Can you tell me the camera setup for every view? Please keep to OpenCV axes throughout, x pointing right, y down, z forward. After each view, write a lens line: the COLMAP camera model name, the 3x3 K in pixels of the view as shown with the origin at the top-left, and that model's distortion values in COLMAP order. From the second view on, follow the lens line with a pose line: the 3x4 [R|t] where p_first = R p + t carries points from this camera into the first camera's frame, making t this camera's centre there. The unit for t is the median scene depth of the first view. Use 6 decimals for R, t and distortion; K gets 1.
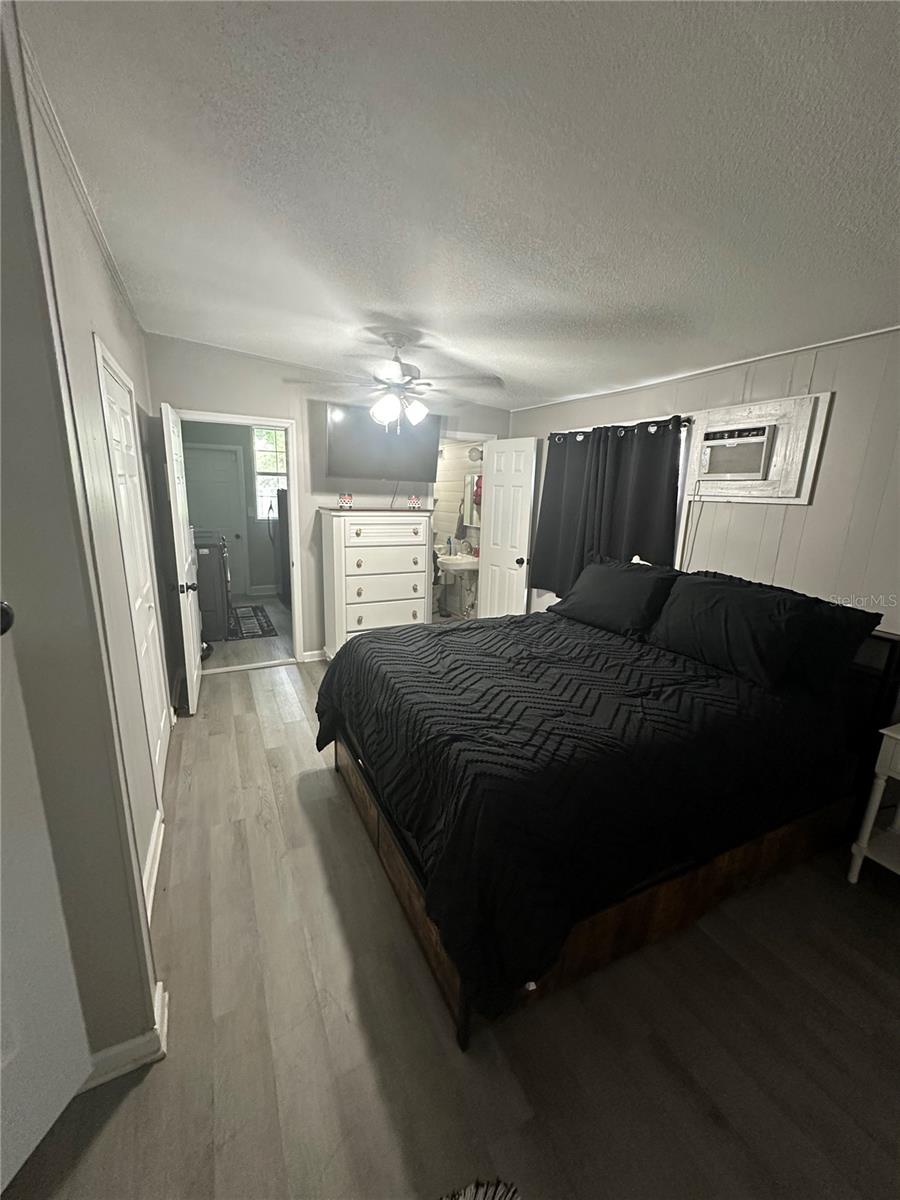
lens RADIAL K [[481.4, 0, 447.3], [0, 481.4, 602.7], [0, 0, 1]] dist [-0.000272, 0.000008]
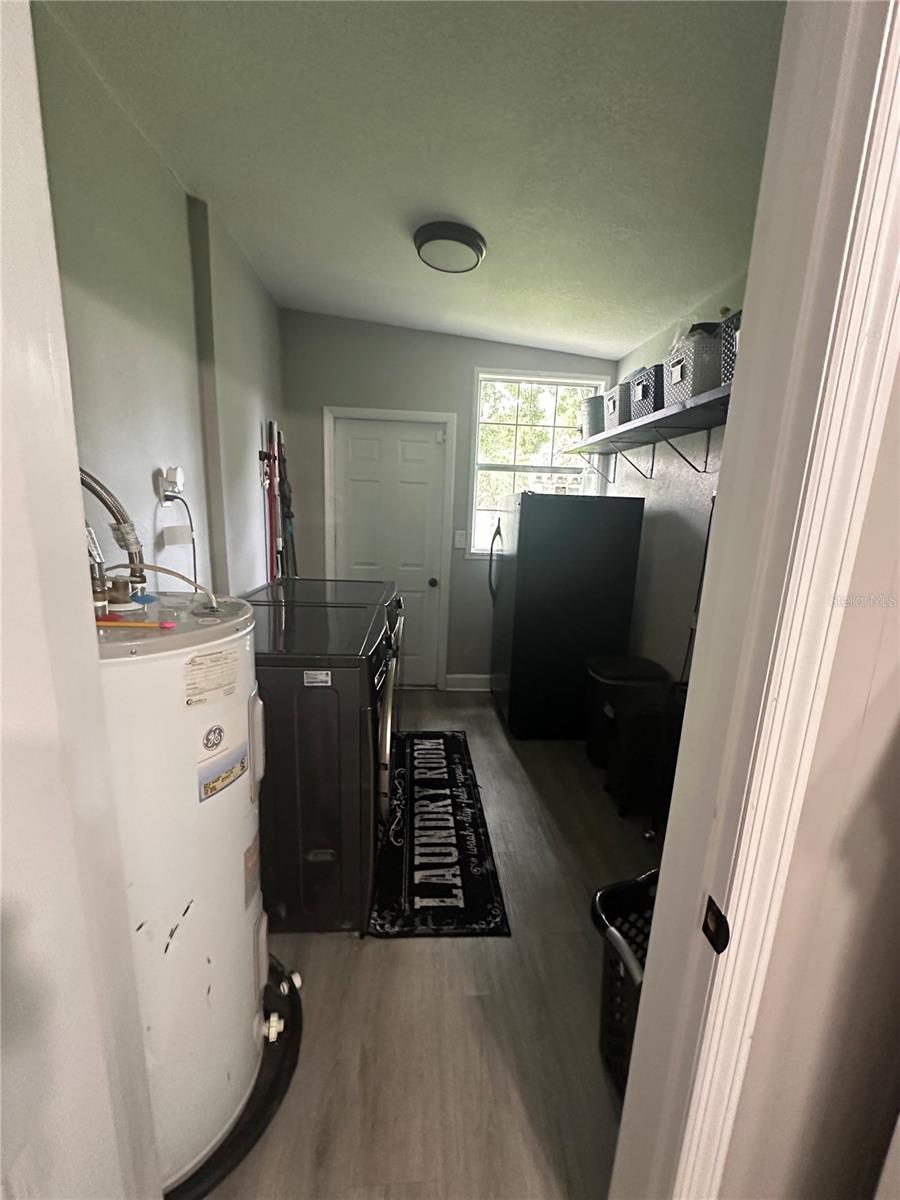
lens RADIAL K [[481.4, 0, 450.7], [0, 481.4, 602.7], [0, 0, 1]] dist [-0.000272, 0.000008]
pose [[0.925034, 0.079061, -0.371566, -0.226636], [-0.092677, 0.995517, -0.018902, -0.113344], [0.368405, 0.051921, 0.928214, 0.534512]]
